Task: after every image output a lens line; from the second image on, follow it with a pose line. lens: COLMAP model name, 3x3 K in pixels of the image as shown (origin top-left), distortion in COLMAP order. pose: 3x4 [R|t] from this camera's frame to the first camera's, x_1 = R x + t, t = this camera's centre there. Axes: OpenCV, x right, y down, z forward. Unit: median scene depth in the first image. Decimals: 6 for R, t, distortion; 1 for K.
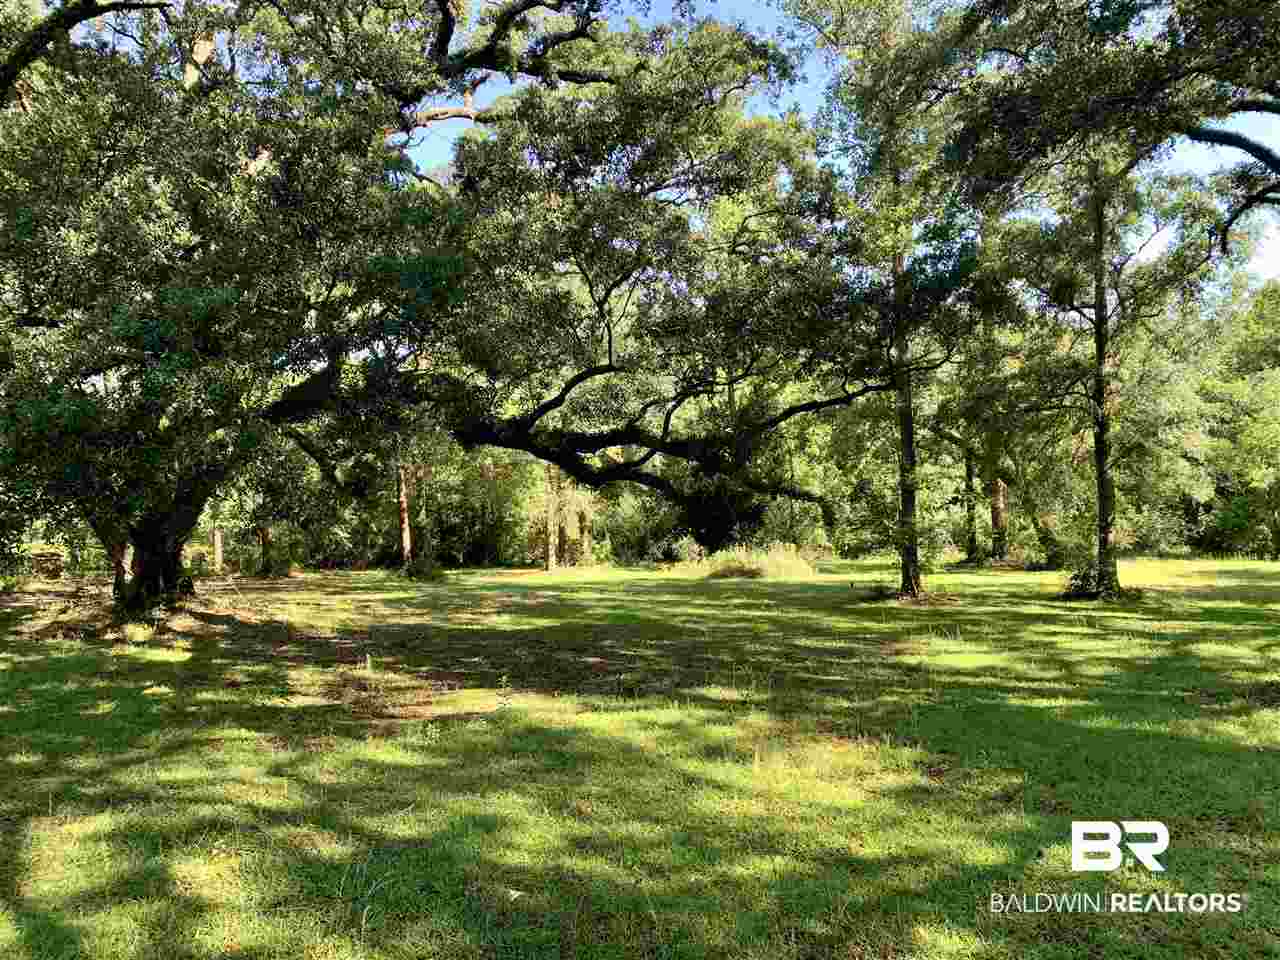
lens RADIAL K [[977.1, 0, 645.1], [0, 977.1, 471.6], [0, 0, 1]] dist [0.036487, -0.022975]
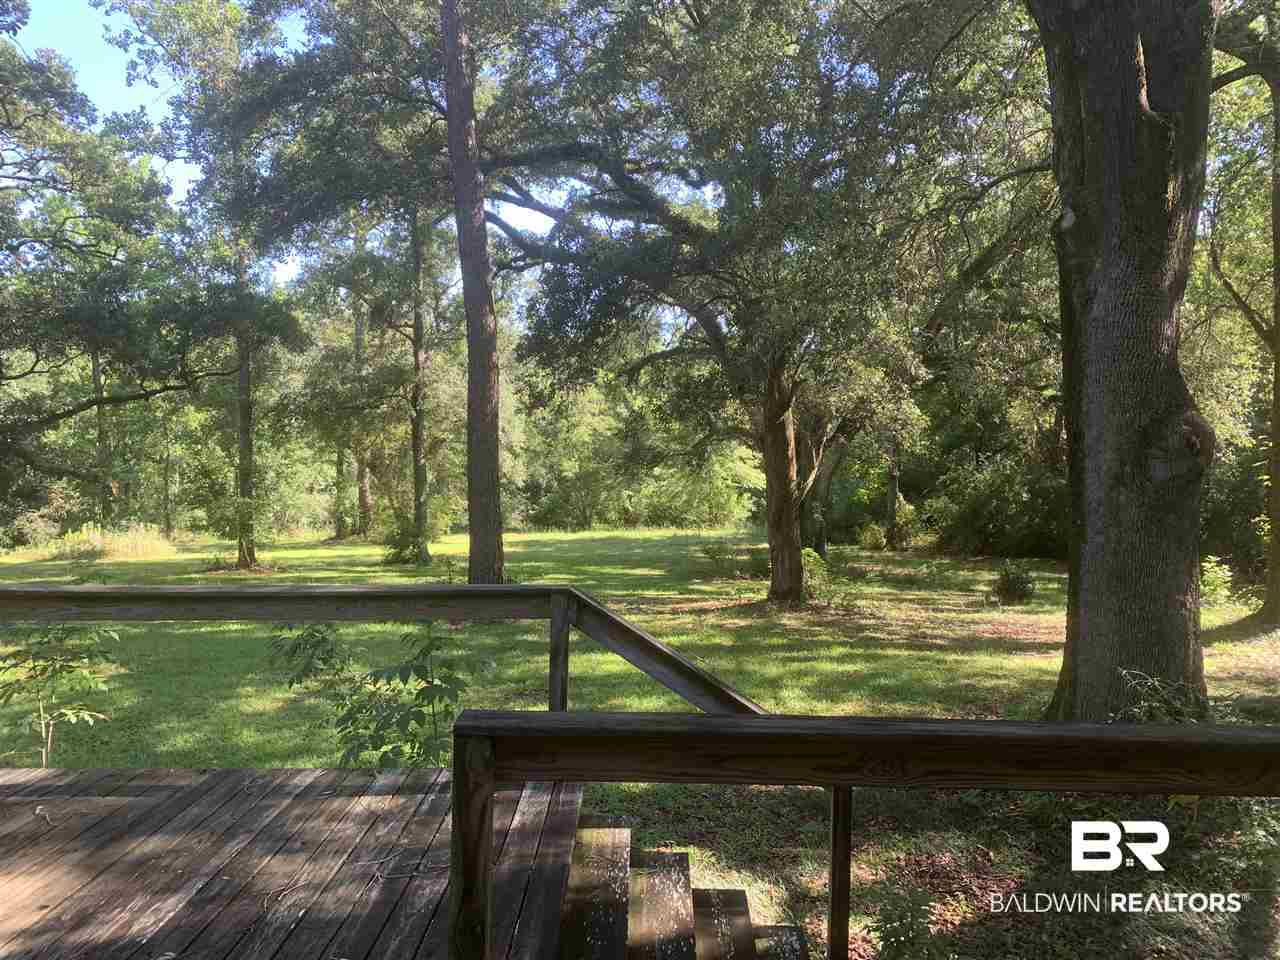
lens RADIAL K [[977.1, 0, 645.1], [0, 977.1, 471.6], [0, 0, 1]] dist [0.036487, -0.022975]
pose [[0.845178, 0.018265, 0.534173, 0.051226], [-0.027461, 0.999580, 0.009272, -0.006176], [-0.533779, -0.022506, 0.845324, -0.203005]]
